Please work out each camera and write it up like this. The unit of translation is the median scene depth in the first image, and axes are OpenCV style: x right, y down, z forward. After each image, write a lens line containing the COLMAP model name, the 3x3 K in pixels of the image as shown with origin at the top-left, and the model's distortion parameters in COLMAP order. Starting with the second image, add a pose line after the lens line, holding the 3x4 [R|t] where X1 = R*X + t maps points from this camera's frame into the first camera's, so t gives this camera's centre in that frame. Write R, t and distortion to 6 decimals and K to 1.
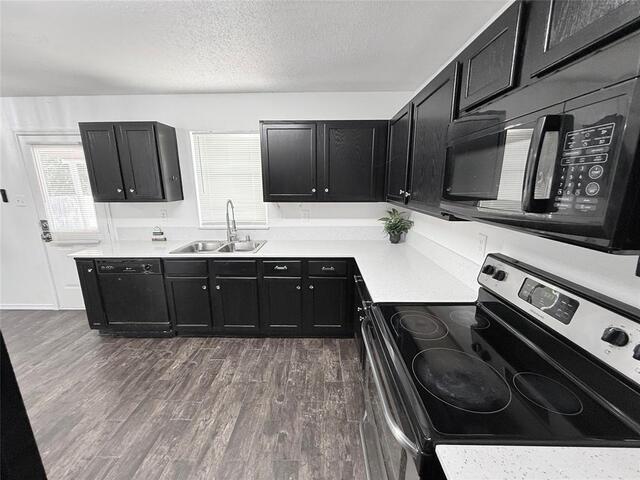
lens RADIAL K [[255.5, 0, 317.5], [0, 255.5, 239.1], [0, 0, 1]] dist [0.001966, -0.000340]
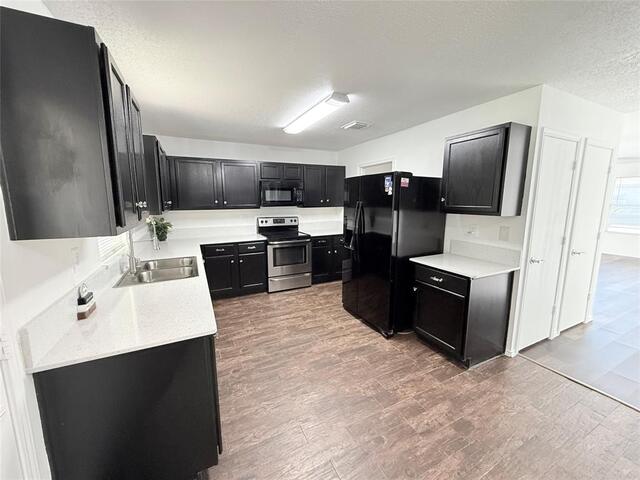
lens RADIAL K [[255.5, 0, 314.5], [0, 255.5, 240.3], [0, 0, 1]] dist [0.001966, -0.000340]
pose [[-0.451699, -0.136830, 0.881615, -1.493186], [0.188954, 0.951080, 0.244423, -0.195739], [-0.871932, 0.276990, -0.403747, 0.986407]]
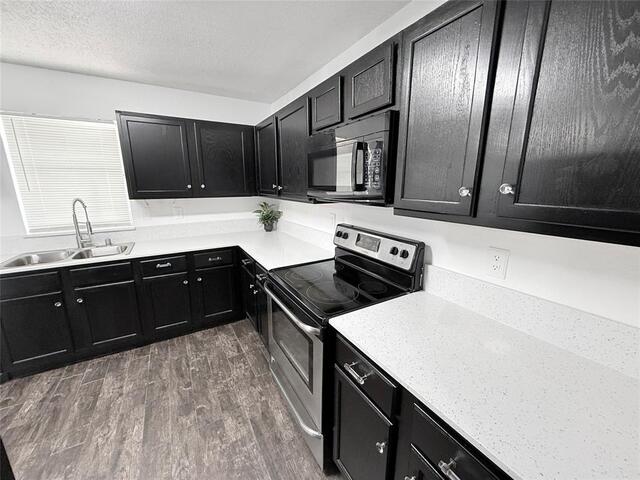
lens RADIAL K [[255.5, 0, 316.8], [0, 255.5, 238.9], [0, 0, 1]] dist [0.001966, -0.000340]
pose [[0.856810, -0.108969, 0.503987, -0.121768], [0.109376, 0.993581, 0.028881, 0.047055], [-0.503899, 0.030379, 0.863228, -0.141924]]
